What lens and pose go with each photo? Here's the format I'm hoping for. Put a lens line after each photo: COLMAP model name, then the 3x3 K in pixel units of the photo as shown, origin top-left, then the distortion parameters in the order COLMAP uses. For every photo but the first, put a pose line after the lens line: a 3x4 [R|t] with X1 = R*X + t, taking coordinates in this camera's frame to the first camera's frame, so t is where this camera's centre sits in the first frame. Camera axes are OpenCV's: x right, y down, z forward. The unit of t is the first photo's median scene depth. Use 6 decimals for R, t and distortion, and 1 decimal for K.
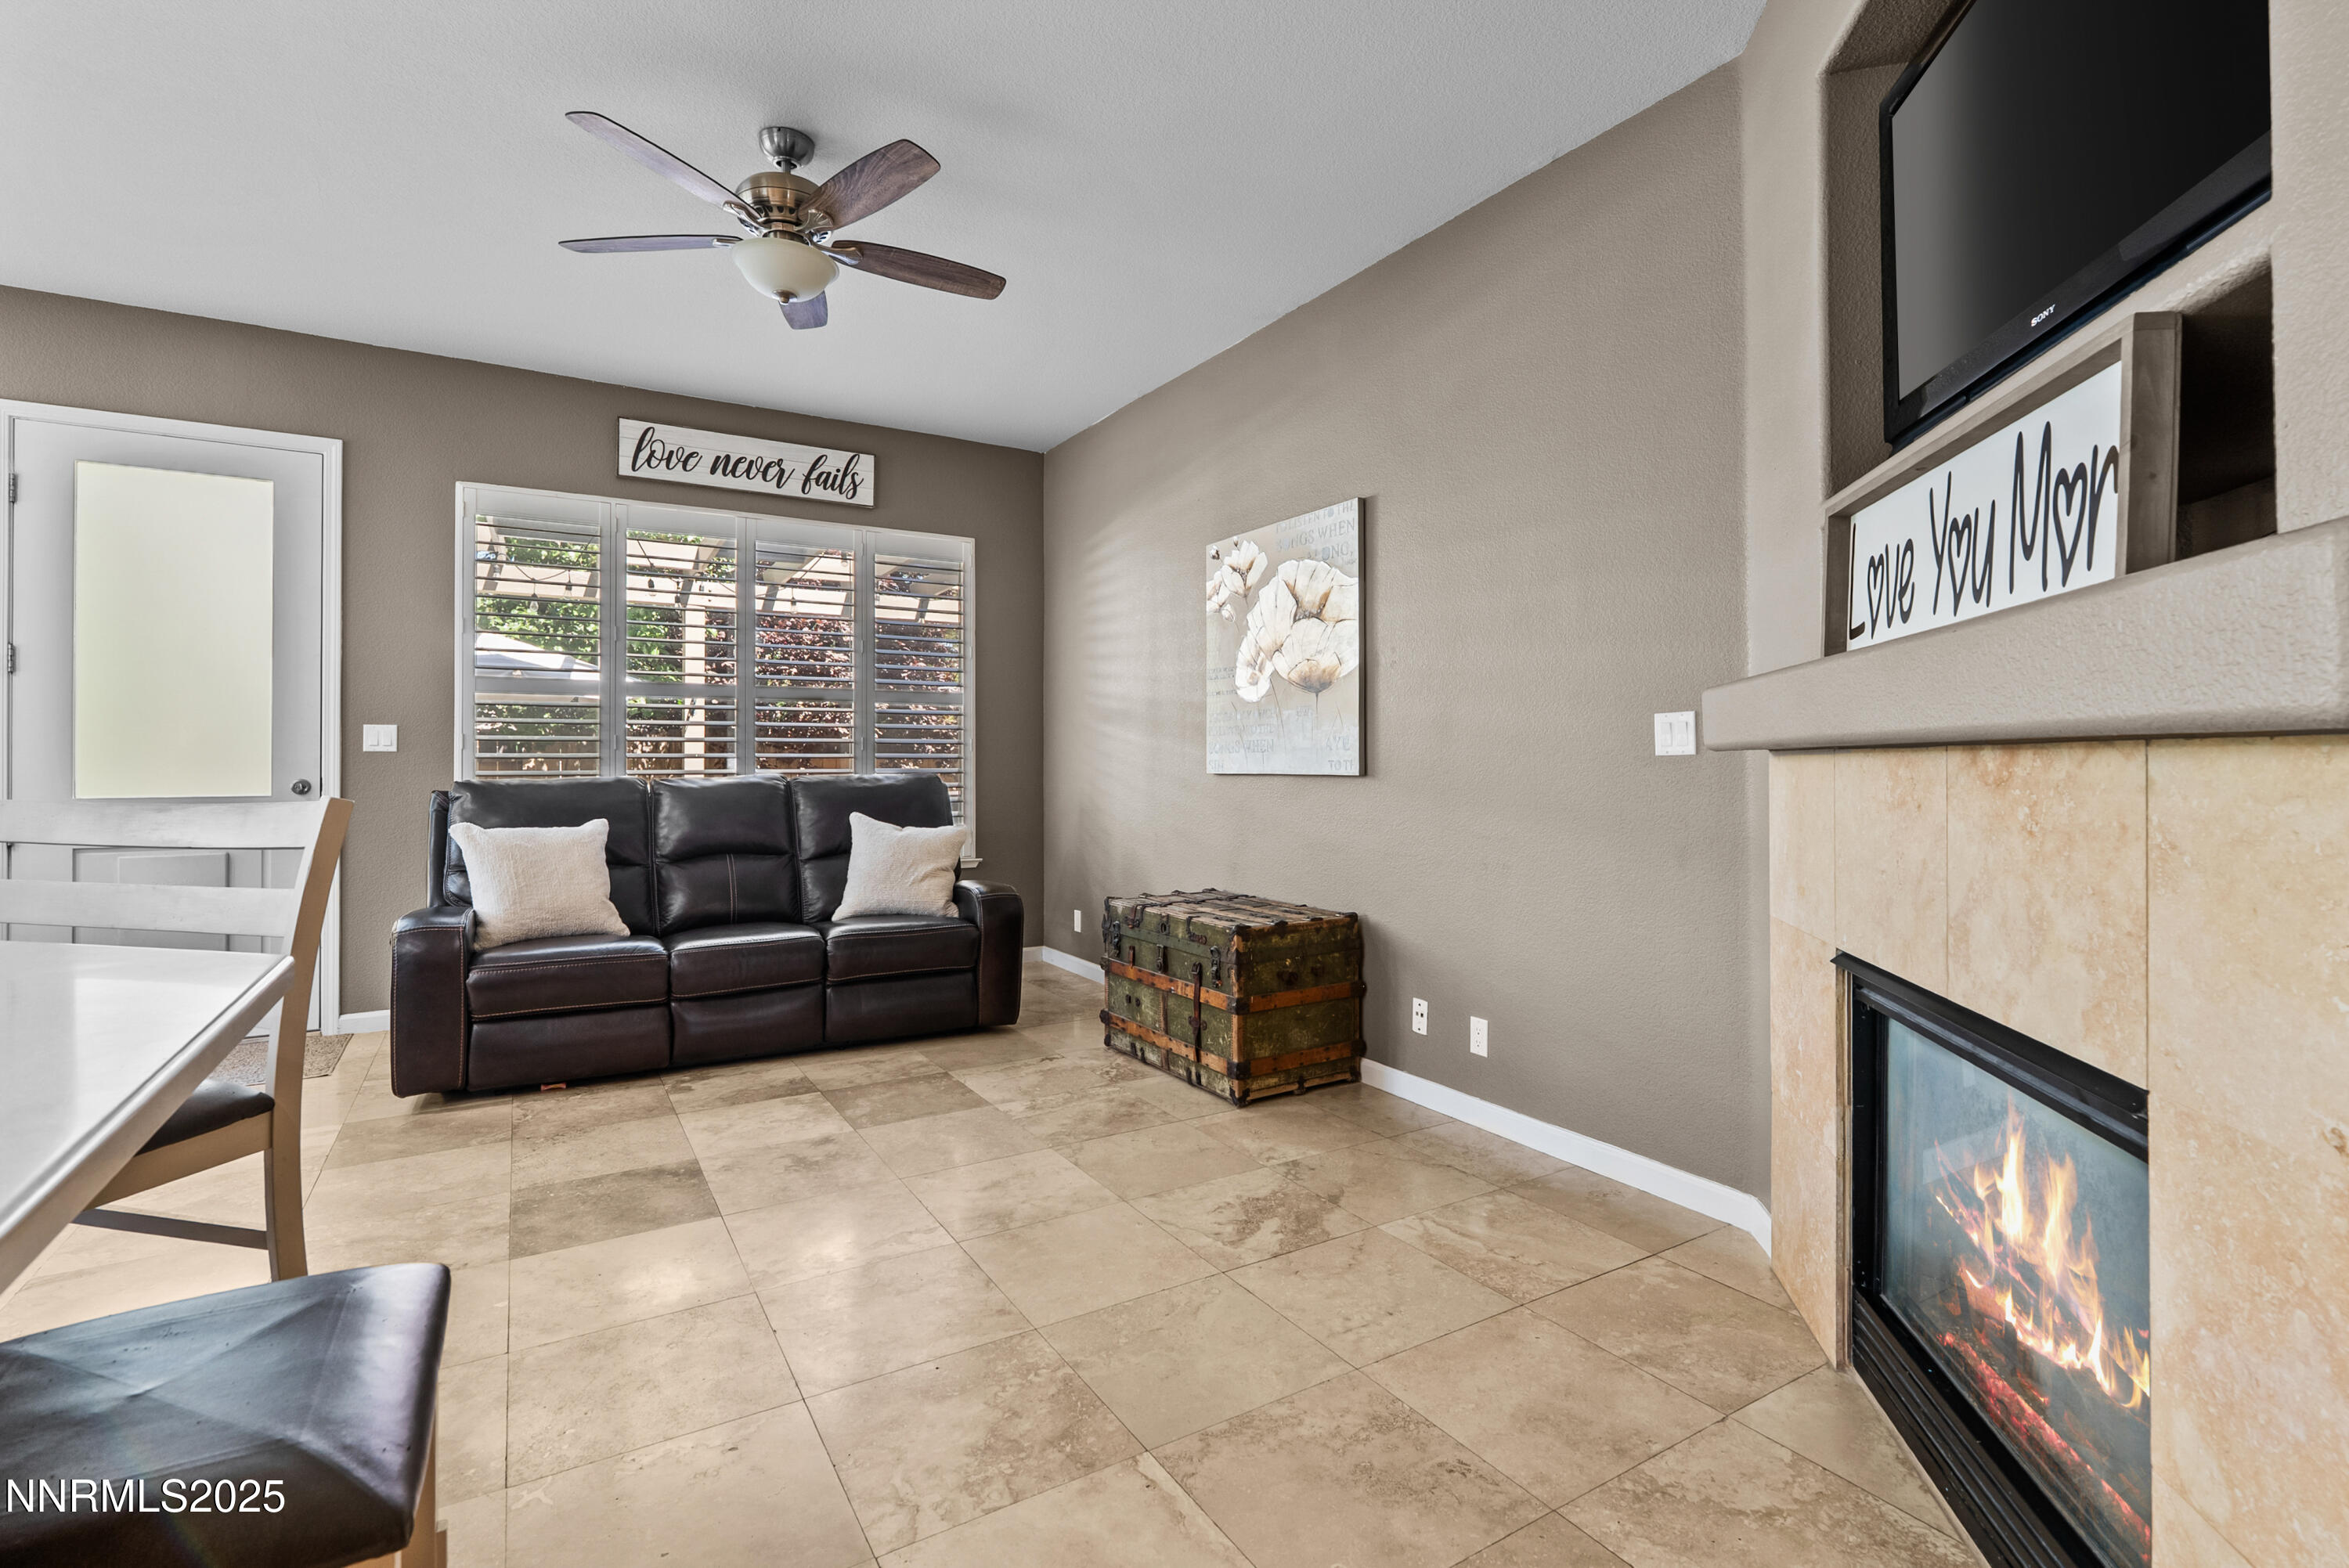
lens RADIAL K [[1081.2, 0, 1181.6], [0, 1081.2, 754.1], [0, 0, 1]] dist [-0.002184, 0.000462]
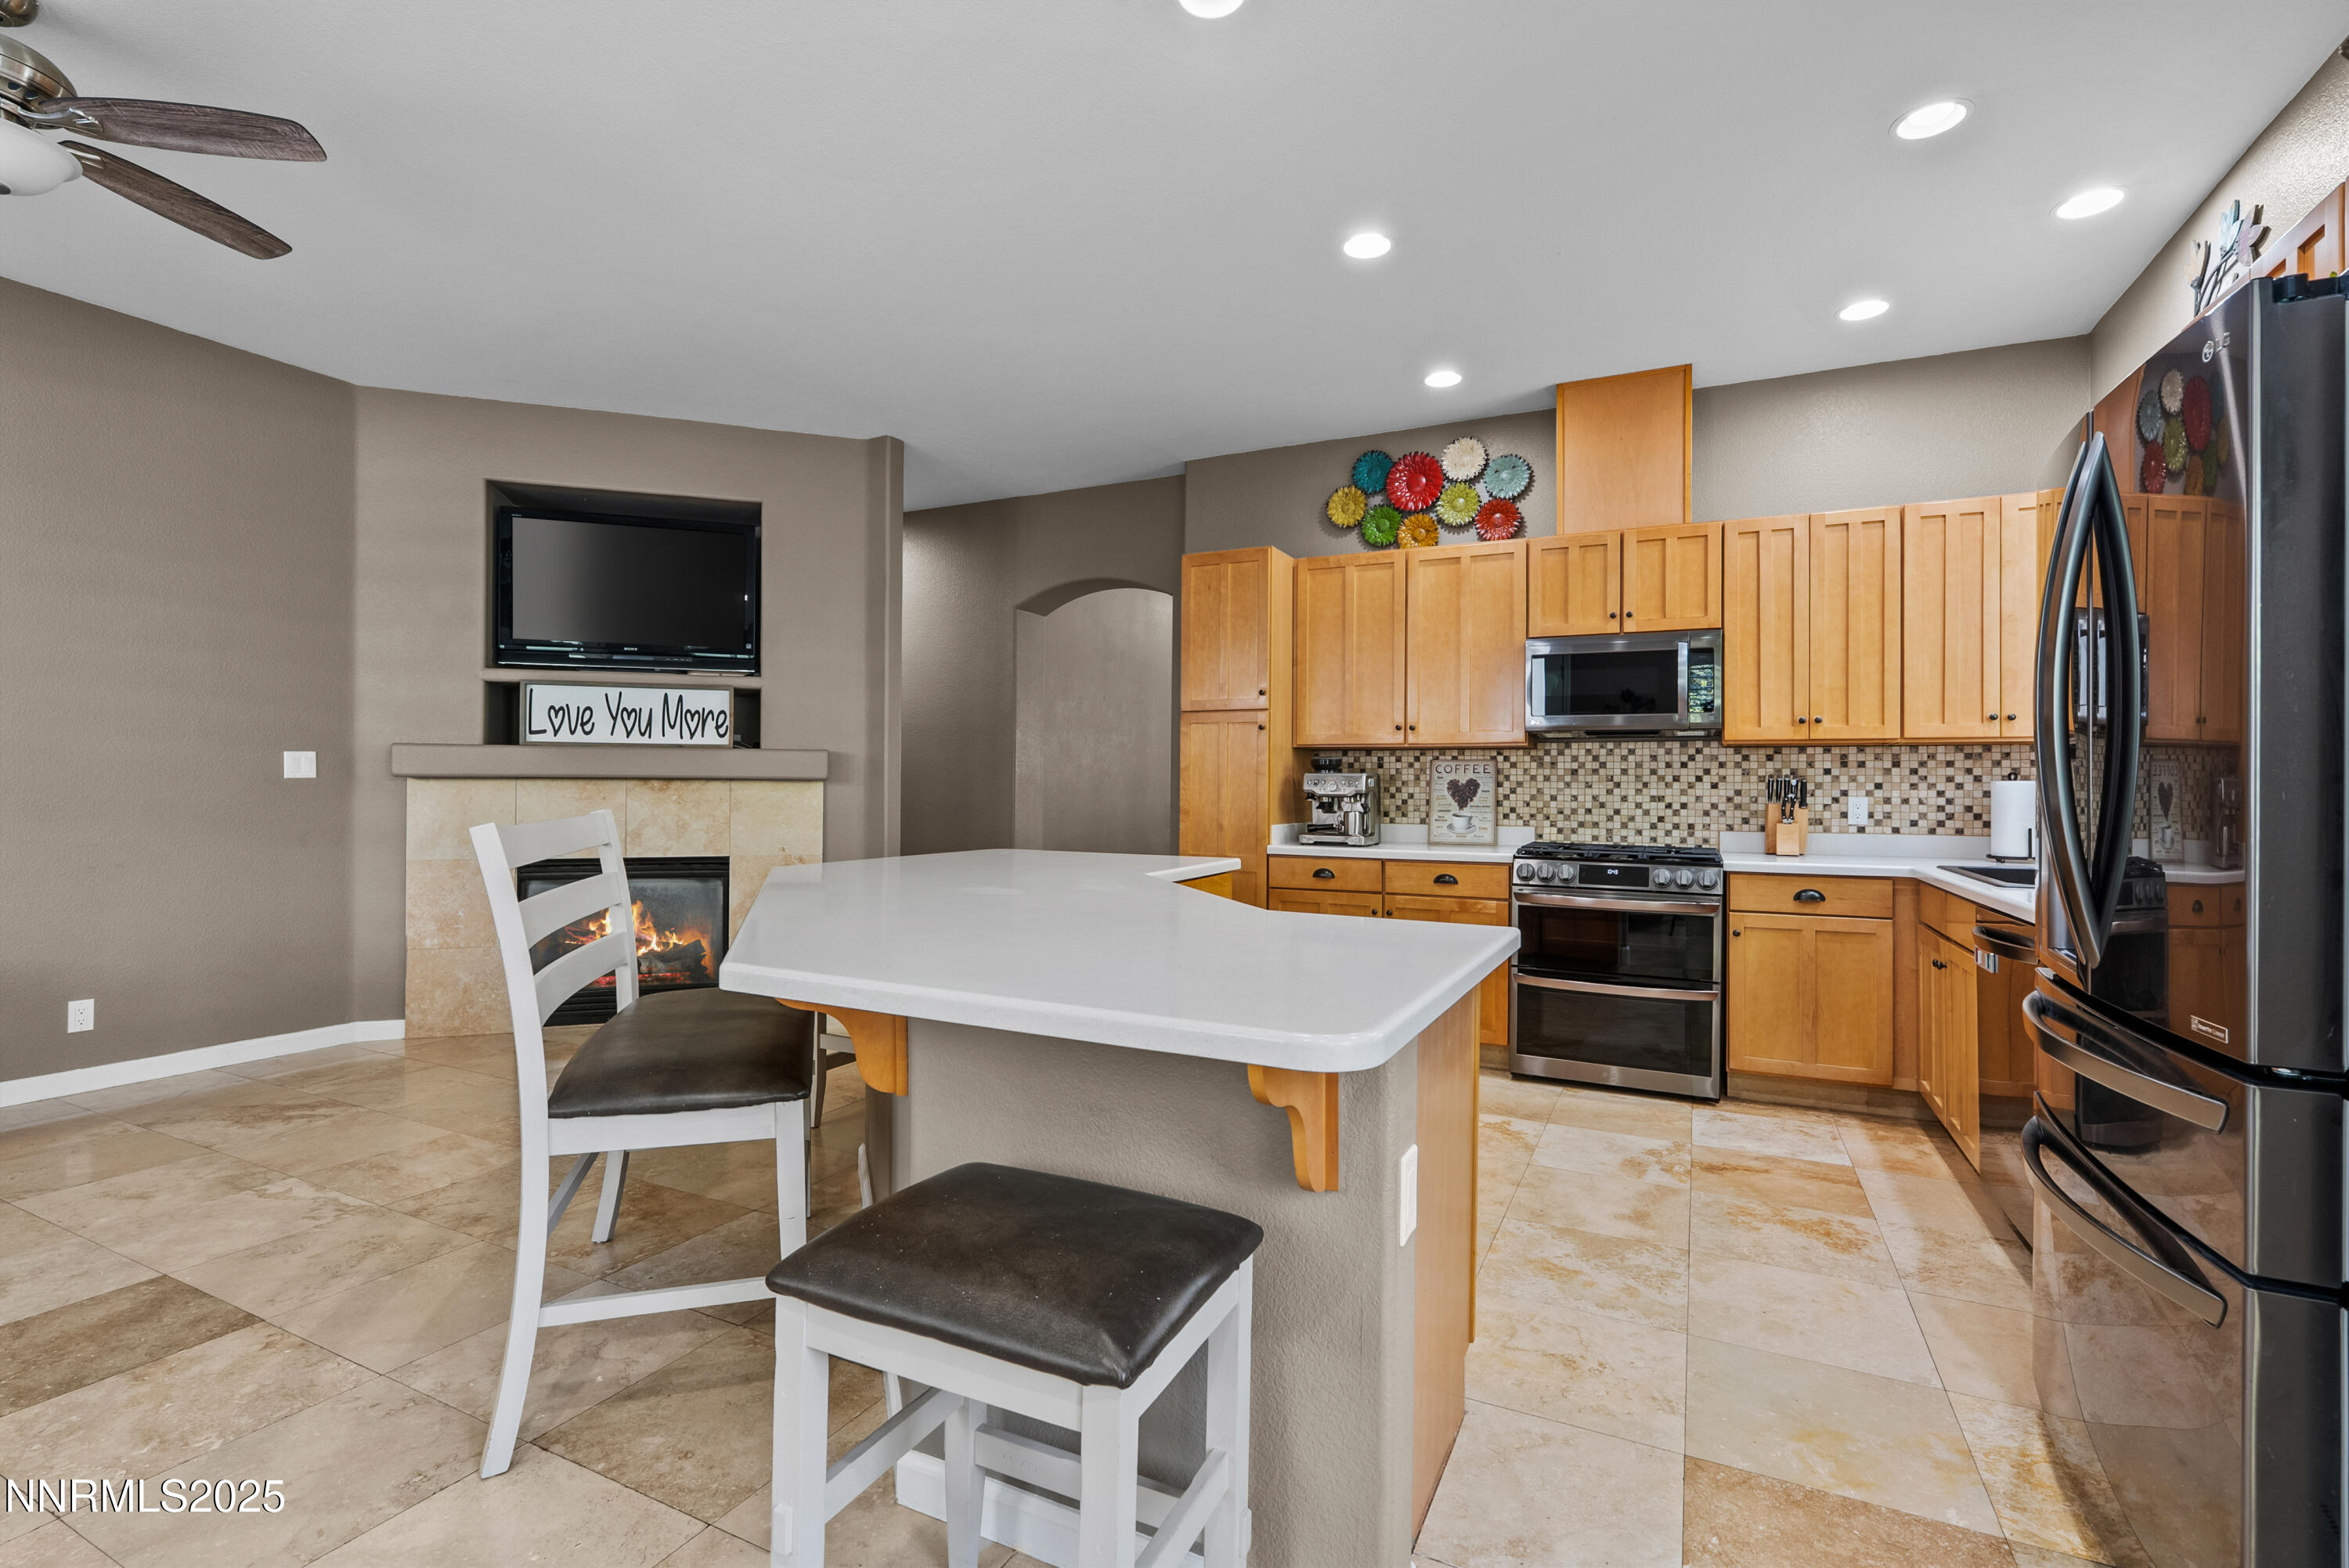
lens RADIAL K [[1063.1, 0, 1177.7], [0, 1063.1, 778.6], [0, 0, 1]] dist [-0.002546, 0.000657]
pose [[-0.529728, 0.000805, 0.848167, -1.180209], [-0.011248, 0.999905, -0.007974, -0.000530], [-0.848093, -0.013764, -0.529668, 0.534400]]
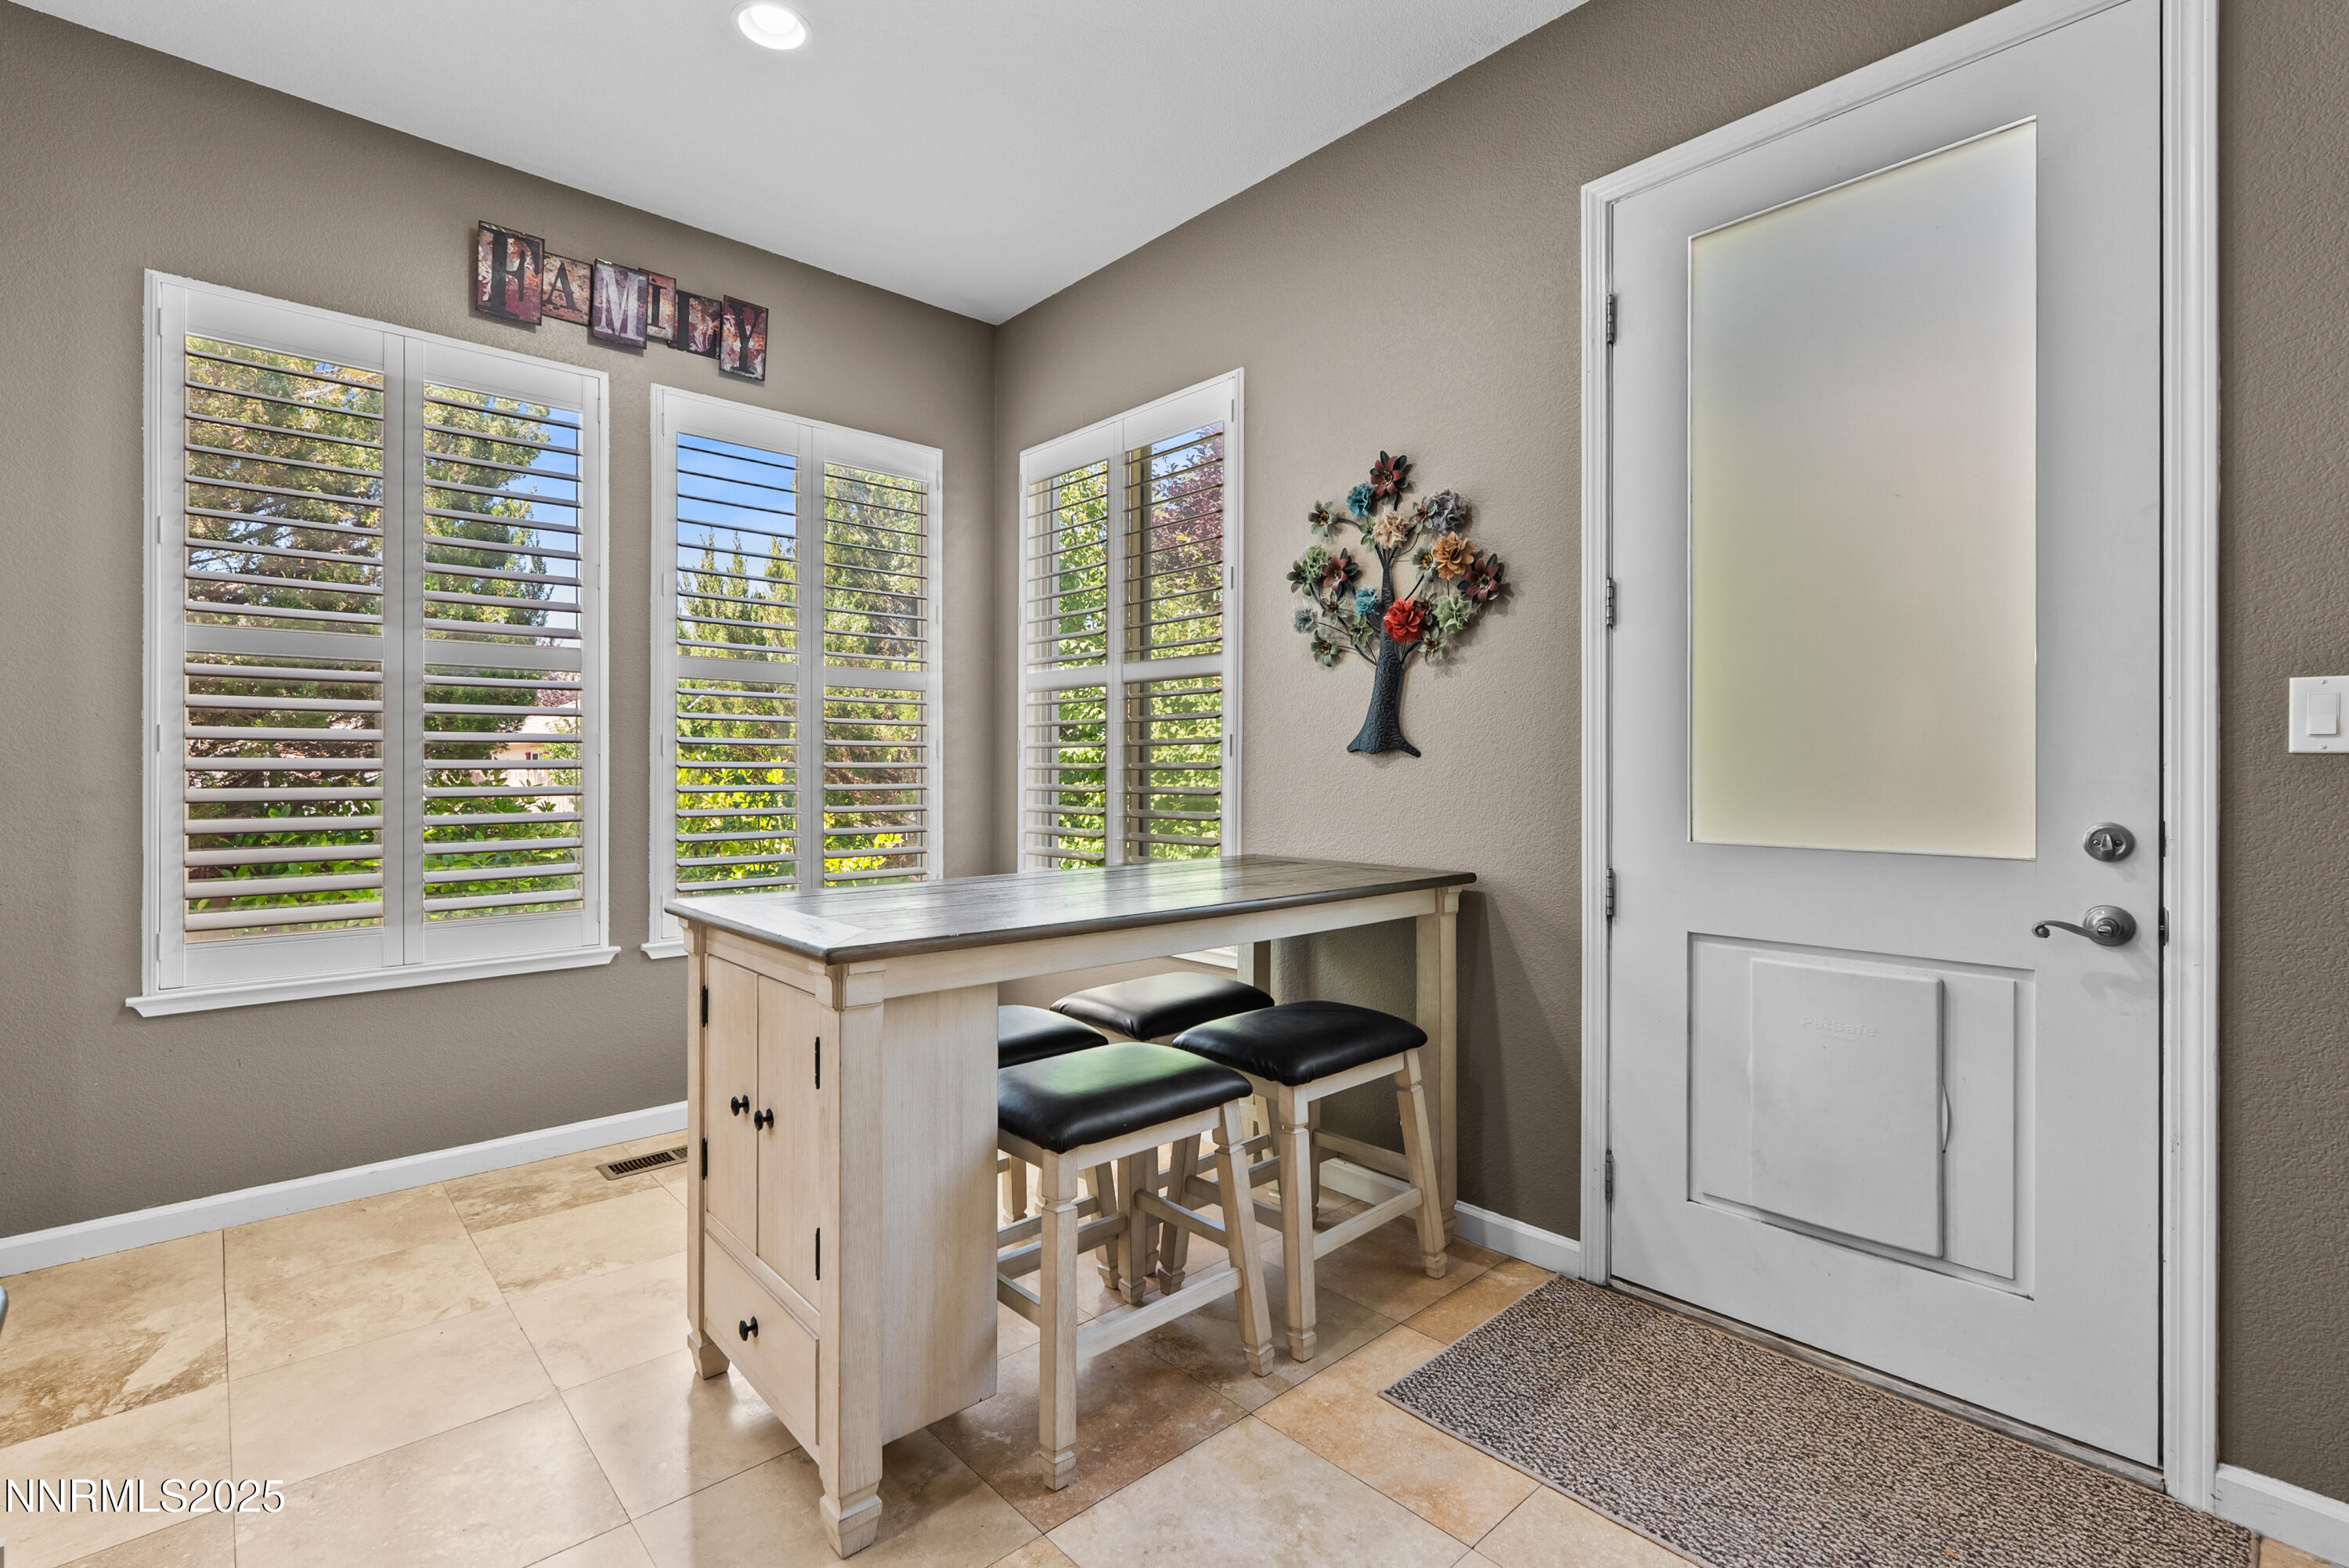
lens RADIAL K [[1071.0, 0, 1170.6], [0, 1071.0, 769.6], [0, 0, 1]] dist [-0.002122, -0.000010]
pose [[0.185538, 0.001794, -0.982636, -0.562842], [0.003439, 0.999991, 0.002475, 0.002316], [0.982631, -0.003838, 0.185530, 0.671633]]
